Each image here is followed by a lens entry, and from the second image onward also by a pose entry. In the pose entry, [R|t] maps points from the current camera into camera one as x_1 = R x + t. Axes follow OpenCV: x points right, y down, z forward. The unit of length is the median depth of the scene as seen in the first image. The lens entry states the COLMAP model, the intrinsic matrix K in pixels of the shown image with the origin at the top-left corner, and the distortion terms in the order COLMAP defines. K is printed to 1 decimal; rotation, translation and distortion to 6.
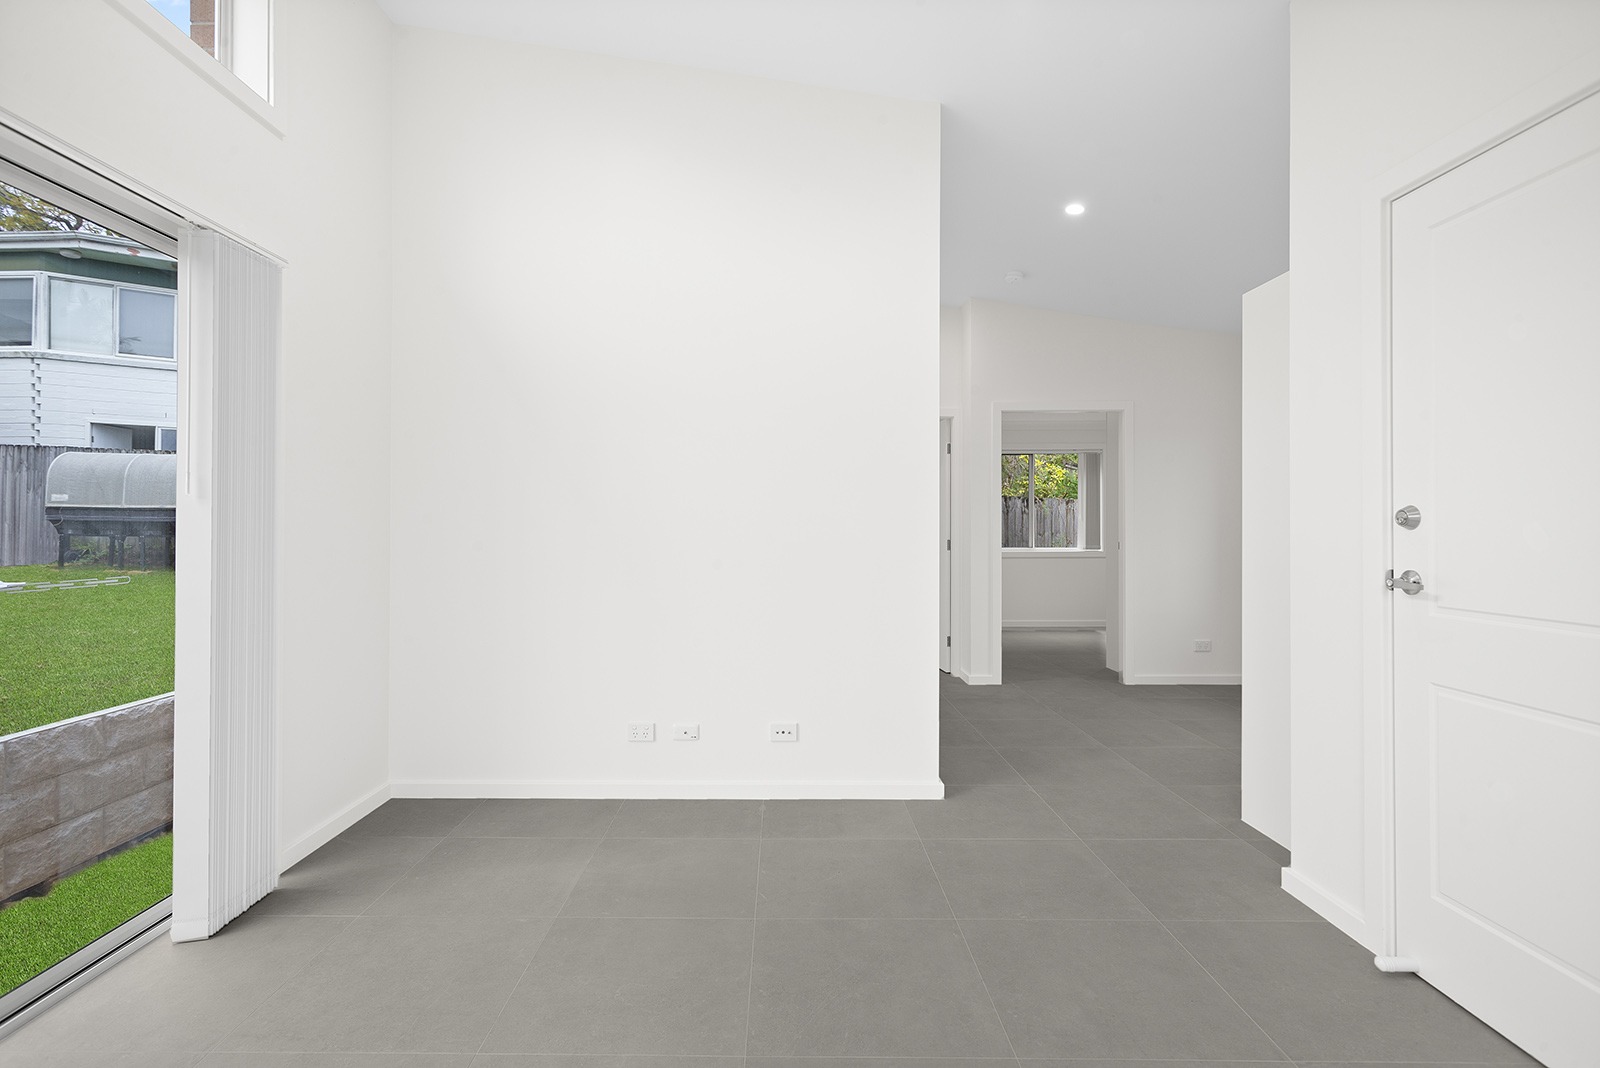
lens RADIAL K [[760.0, 0, 802.3], [0, 760.0, 526.4], [0, 0, 1]] dist [-0.007916, 0.005244]
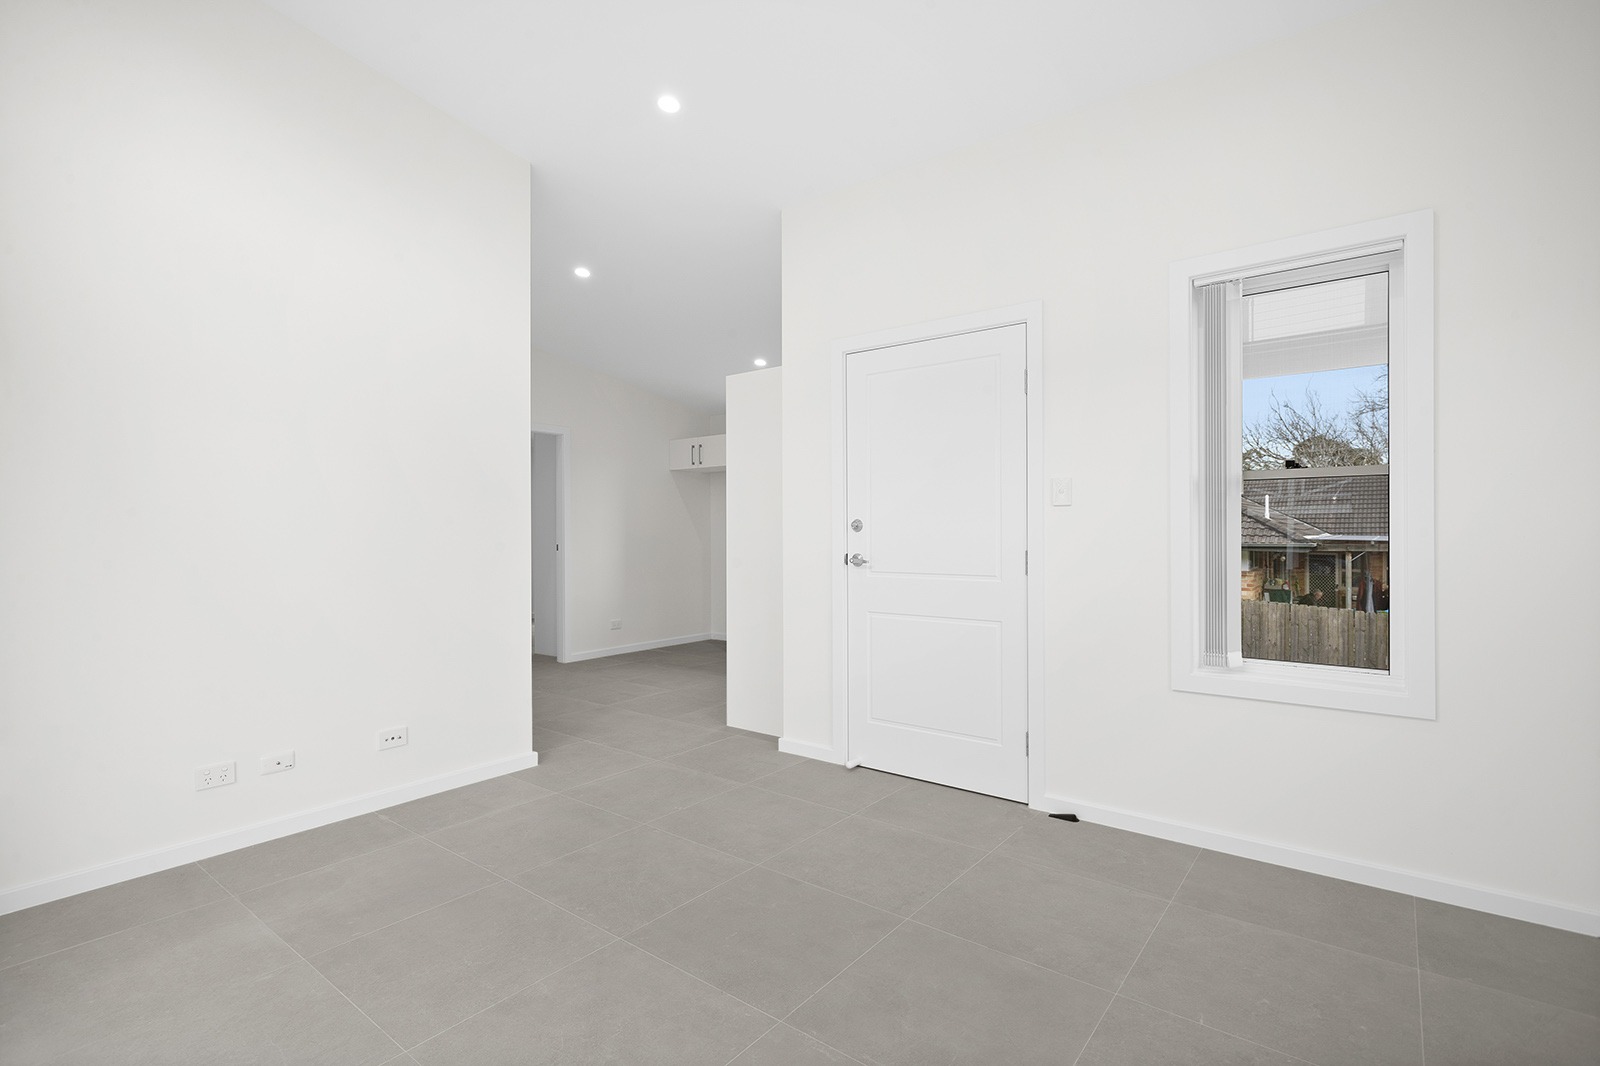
lens RADIAL K [[760.0, 0, 787.7], [0, 760.0, 533.7], [0, 0, 1]] dist [-0.007916, 0.005244]
pose [[0.611412, -0.003803, 0.791304, -0.531842], [0.001543, 0.999992, 0.003614, 0.001072], [-0.791311, -0.000989, 0.611413, -0.014332]]
